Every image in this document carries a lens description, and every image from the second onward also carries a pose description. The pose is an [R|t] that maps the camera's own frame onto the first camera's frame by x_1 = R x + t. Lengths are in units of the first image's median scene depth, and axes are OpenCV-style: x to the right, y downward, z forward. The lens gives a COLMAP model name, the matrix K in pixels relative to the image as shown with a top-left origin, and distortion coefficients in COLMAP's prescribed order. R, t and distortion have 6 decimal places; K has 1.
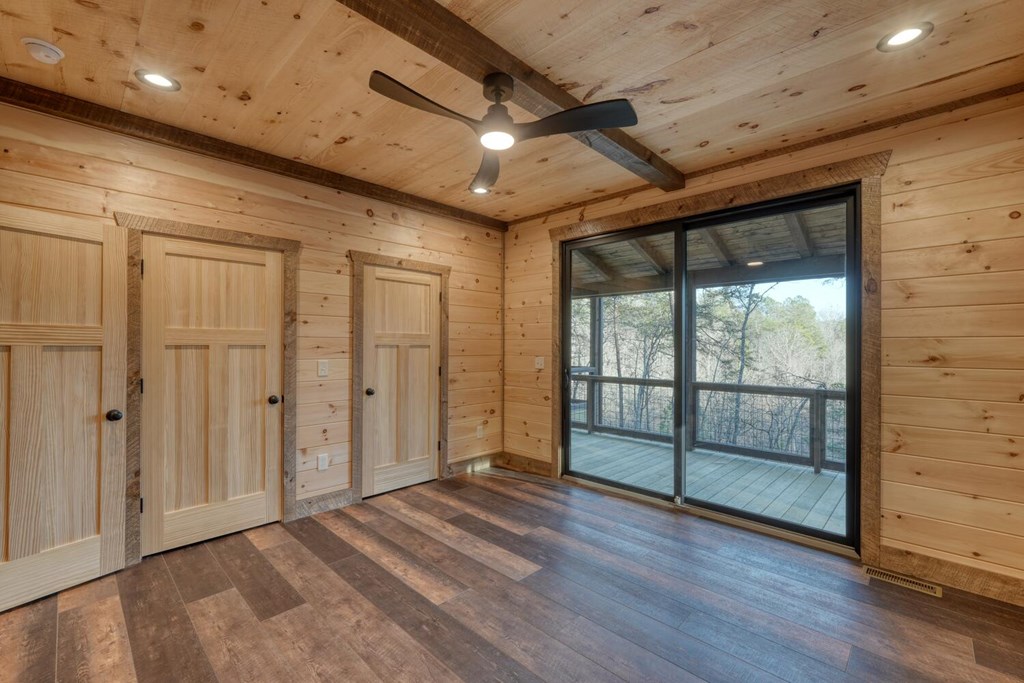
lens RADIAL K [[433.1, 0, 509.6], [0, 433.1, 341.5], [0, 0, 1]] dist [-0.009850, 0.005541]
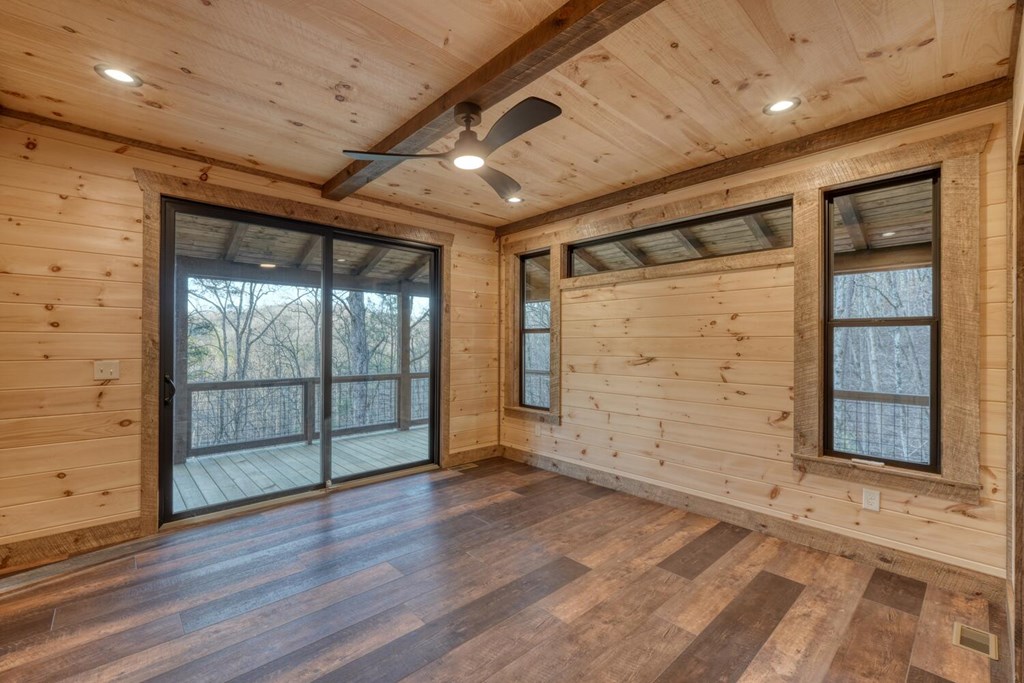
lens RADIAL K [[433.1, 0, 509.6], [0, 433.1, 341.5], [0, 0, 1]] dist [-0.009850, 0.005541]
pose [[0.056982, 0.001402, 0.998374, -0.608352], [-0.010808, 0.999941, -0.000788, 0.002450], [-0.998317, -0.010745, 0.056994, 0.436269]]
